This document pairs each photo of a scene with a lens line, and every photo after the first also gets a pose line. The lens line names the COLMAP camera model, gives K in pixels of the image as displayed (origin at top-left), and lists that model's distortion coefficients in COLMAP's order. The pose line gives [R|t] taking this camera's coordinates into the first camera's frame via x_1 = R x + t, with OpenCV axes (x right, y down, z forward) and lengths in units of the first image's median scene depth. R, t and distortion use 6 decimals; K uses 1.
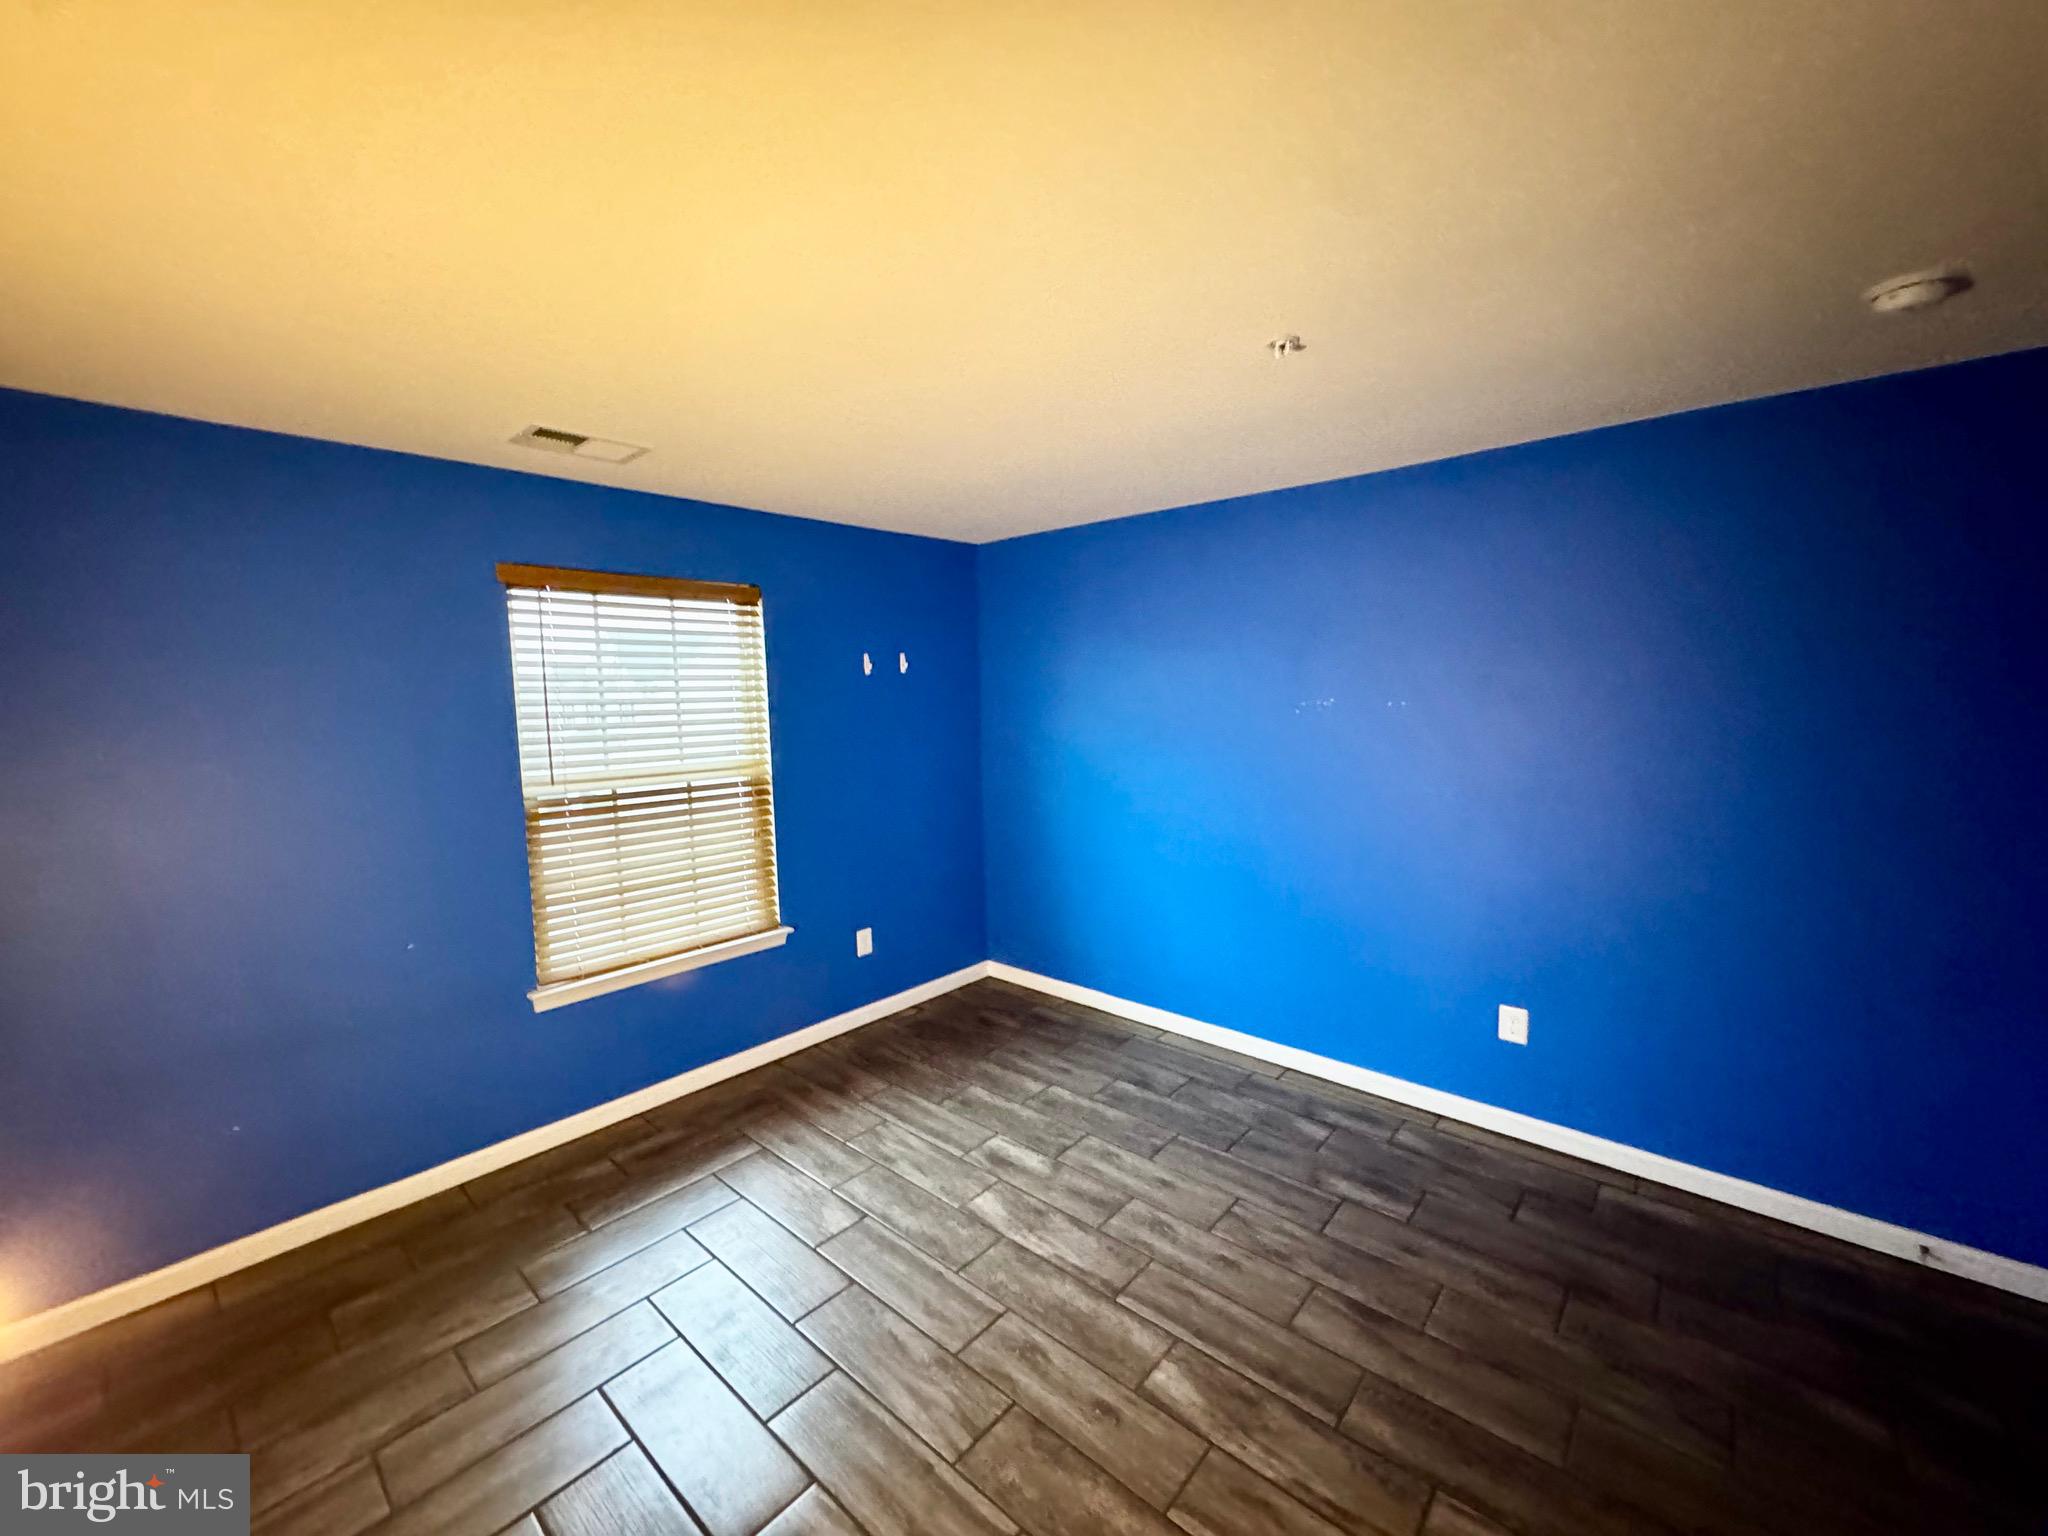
lens RADIAL K [[814.1, 0, 1027.6], [0, 814.1, 773.6], [0, 0, 1]] dist [-0.000713, 0.000028]
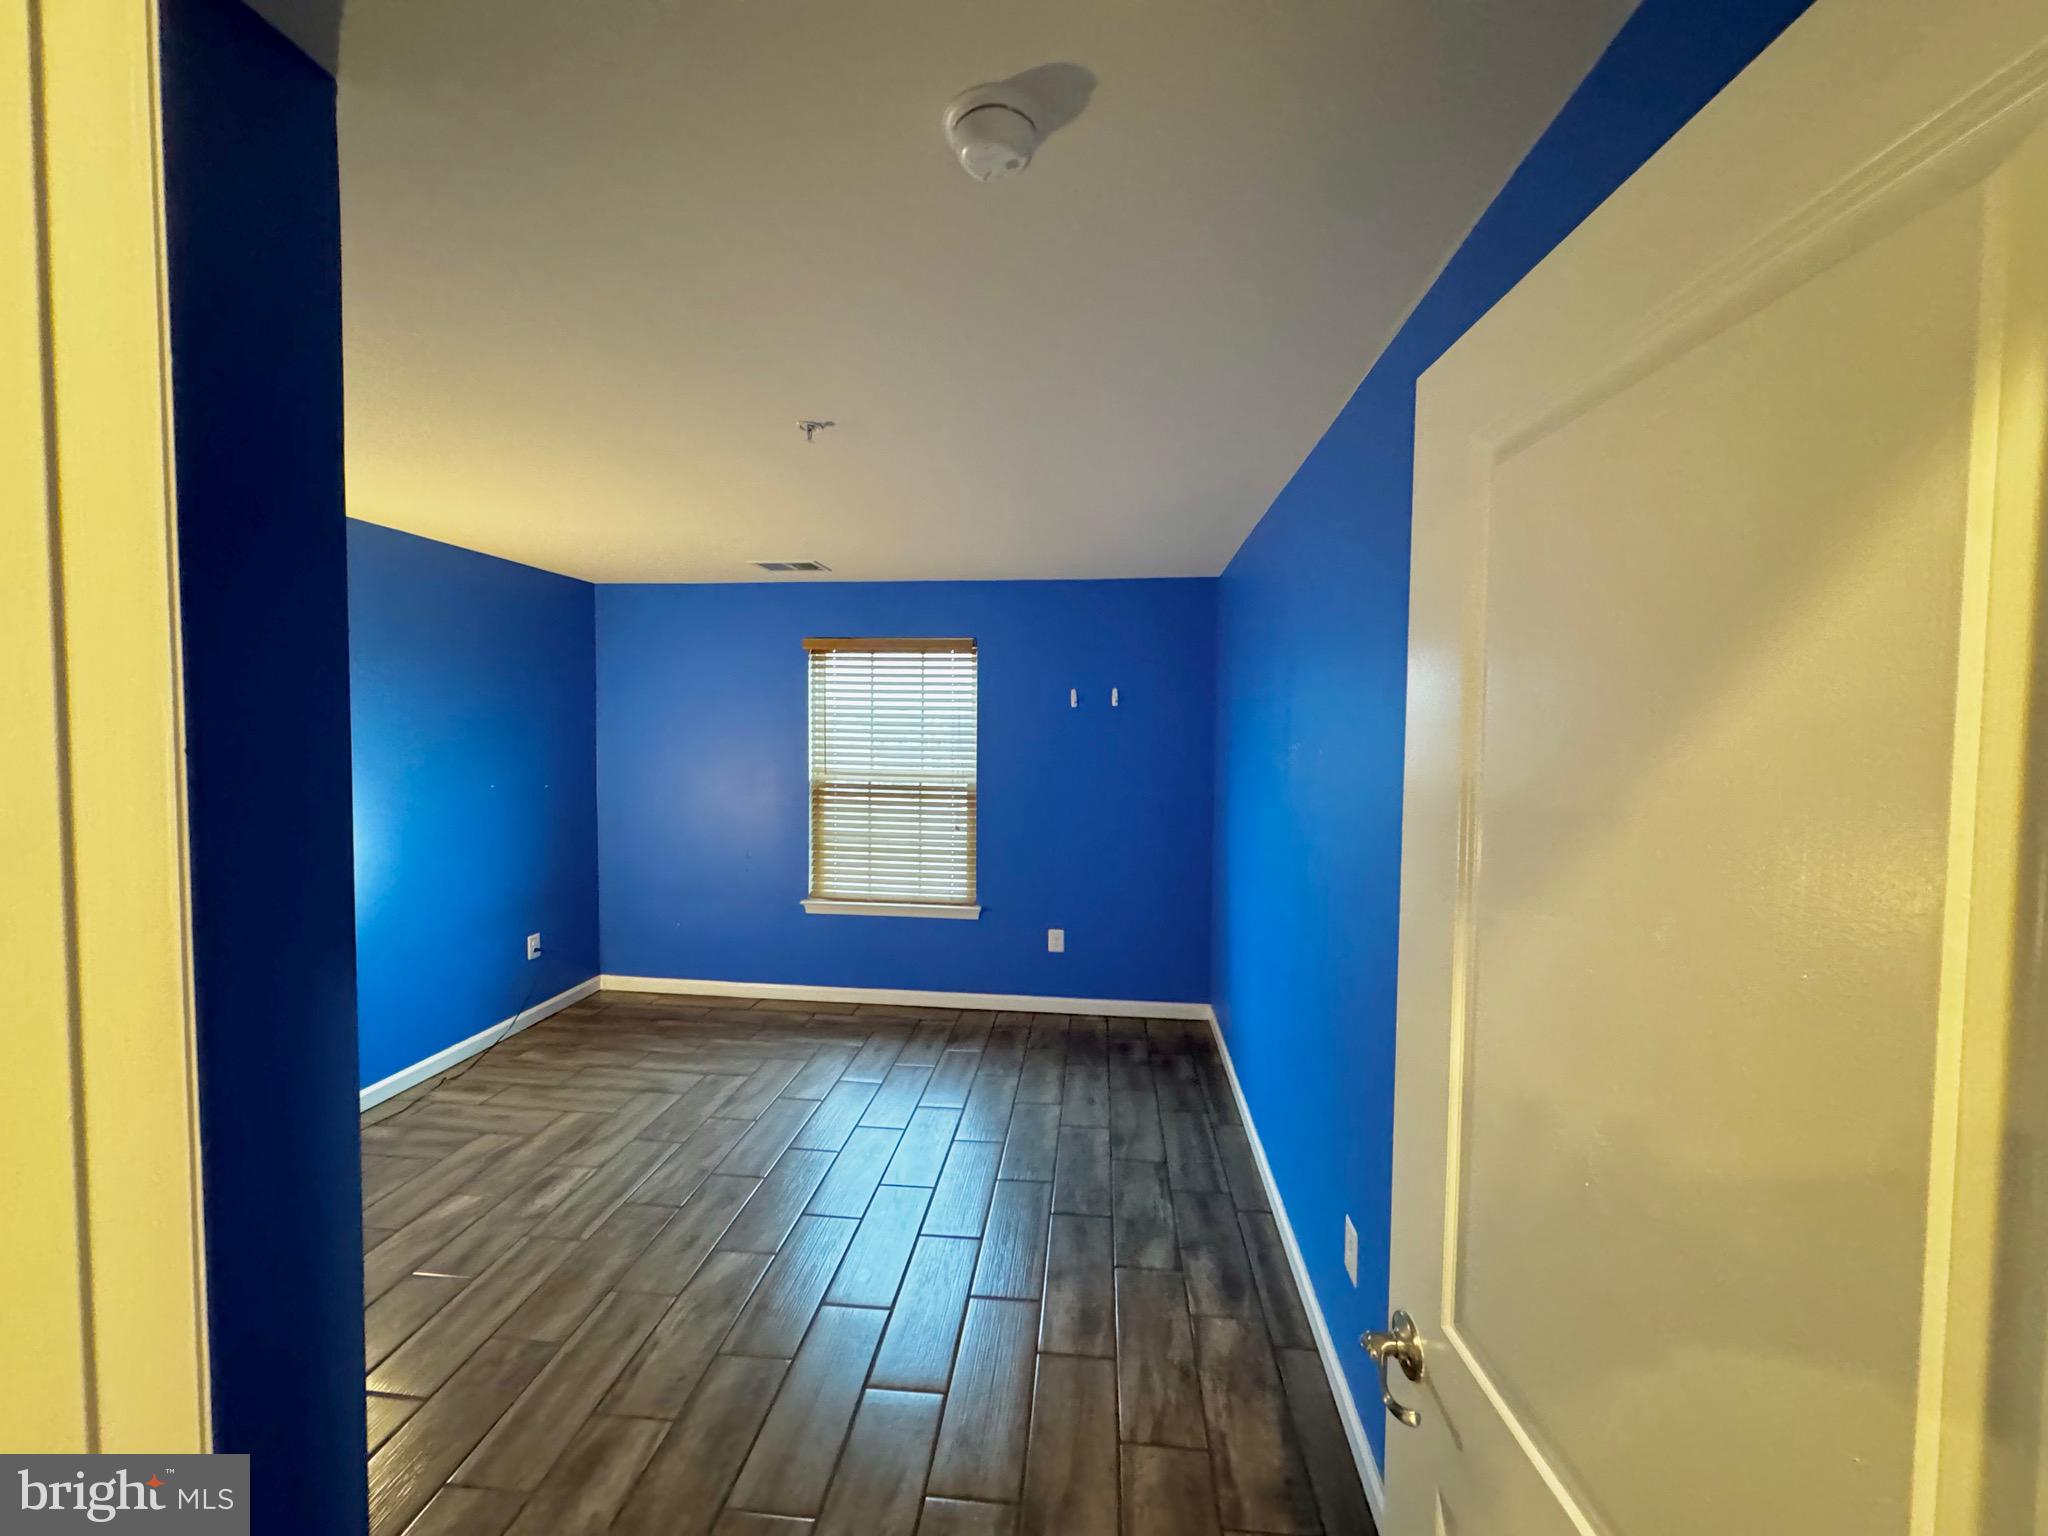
lens RADIAL K [[822.7, 0, 1024.3], [0, 822.7, 764.7], [0, 0, 1]] dist [0.001043, 0.000578]
pose [[0.575165, 0.061765, -0.815702, 0.895060], [-0.107102, 0.994248, -0.000235, -0.041817], [0.810996, 0.087498, 0.578472, 0.353270]]
